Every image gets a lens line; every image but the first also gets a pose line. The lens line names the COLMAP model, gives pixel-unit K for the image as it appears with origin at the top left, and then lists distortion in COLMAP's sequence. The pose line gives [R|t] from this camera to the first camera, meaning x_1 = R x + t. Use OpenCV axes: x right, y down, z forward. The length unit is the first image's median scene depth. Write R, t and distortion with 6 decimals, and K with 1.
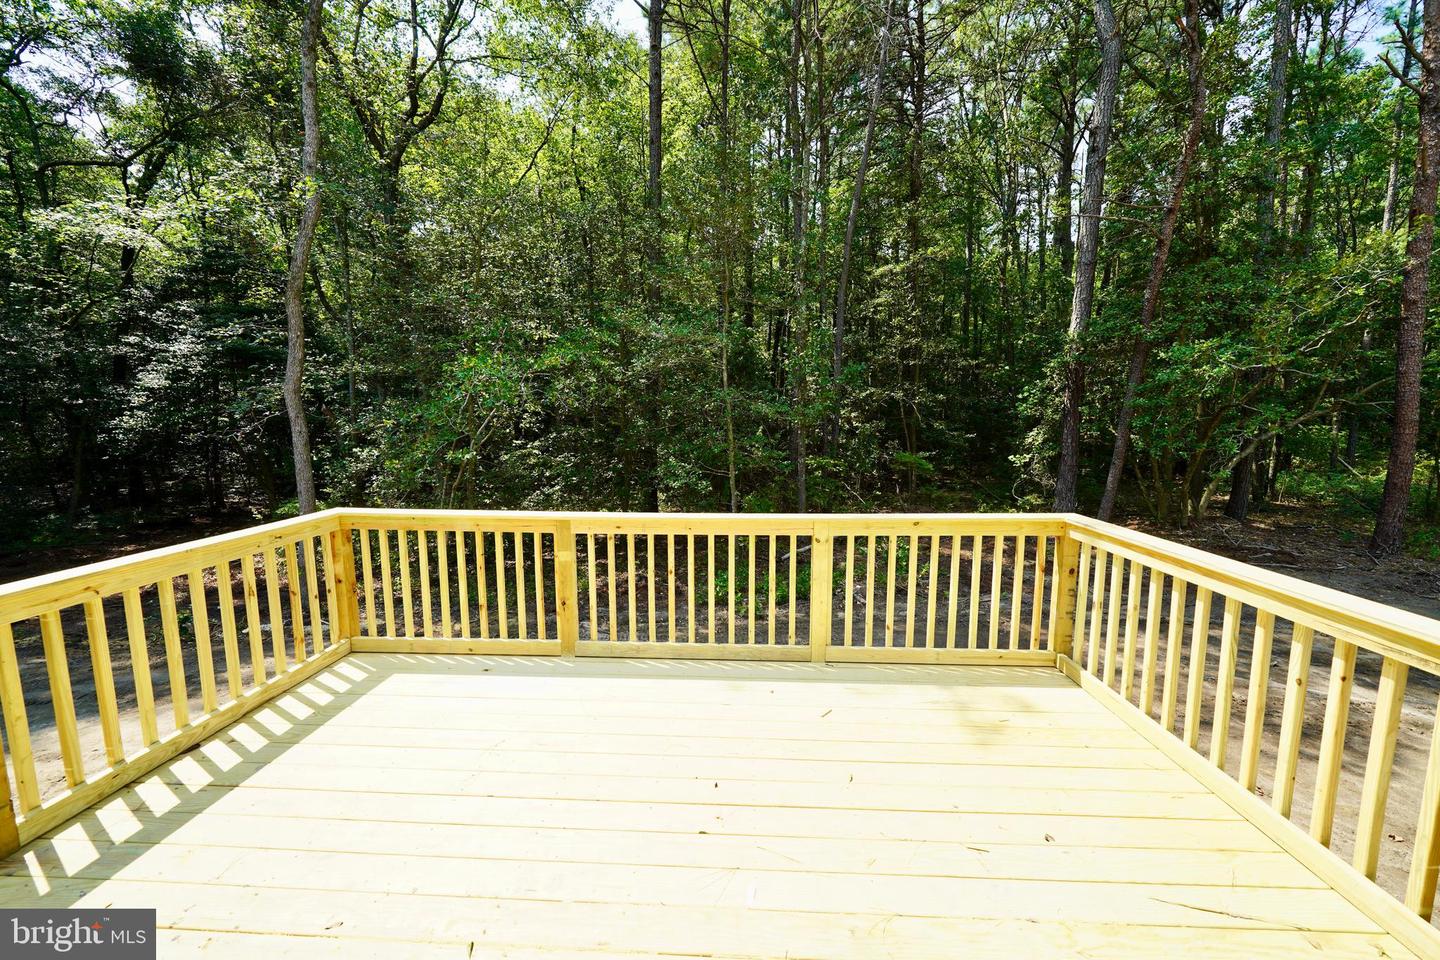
lens RADIAL K [[496.7, 0, 720.3], [0, 496.7, 490.6], [0, 0, 1]] dist [-0.046887, -0.000028]
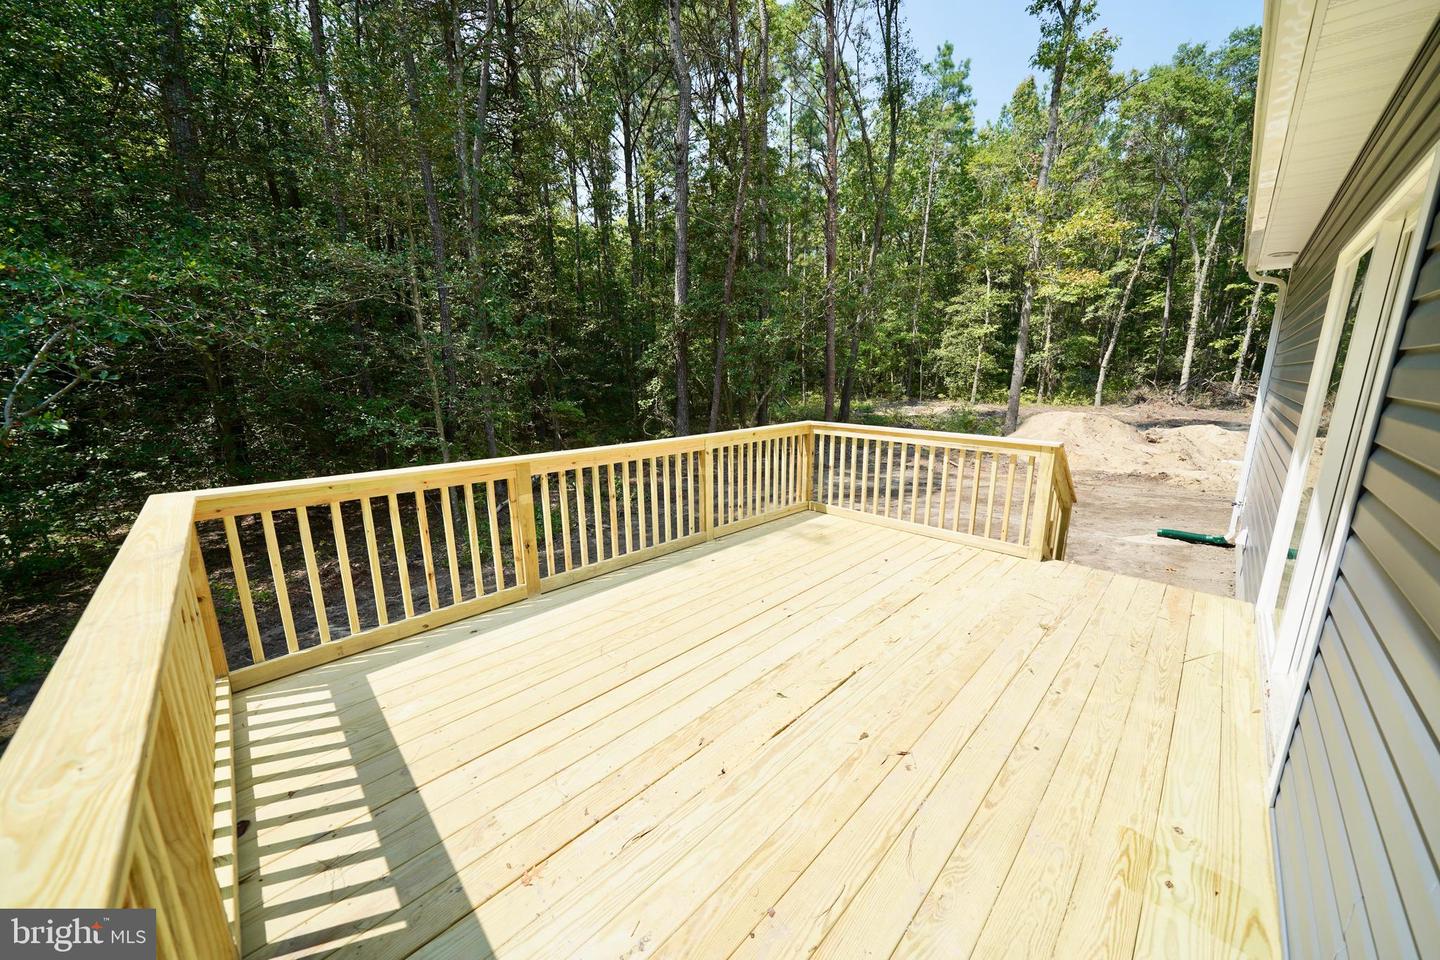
lens RADIAL K [[495.0, 0, 717.1], [0, 495.0, 479.0], [0, 0, 1]] dist [-0.005460, 0.000028]
pose [[0.639814, -0.139414, 0.755779, -0.500533], [0.074824, 0.990037, 0.119282, 0.002284], [-0.764879, -0.019768, 0.643871, 0.033690]]
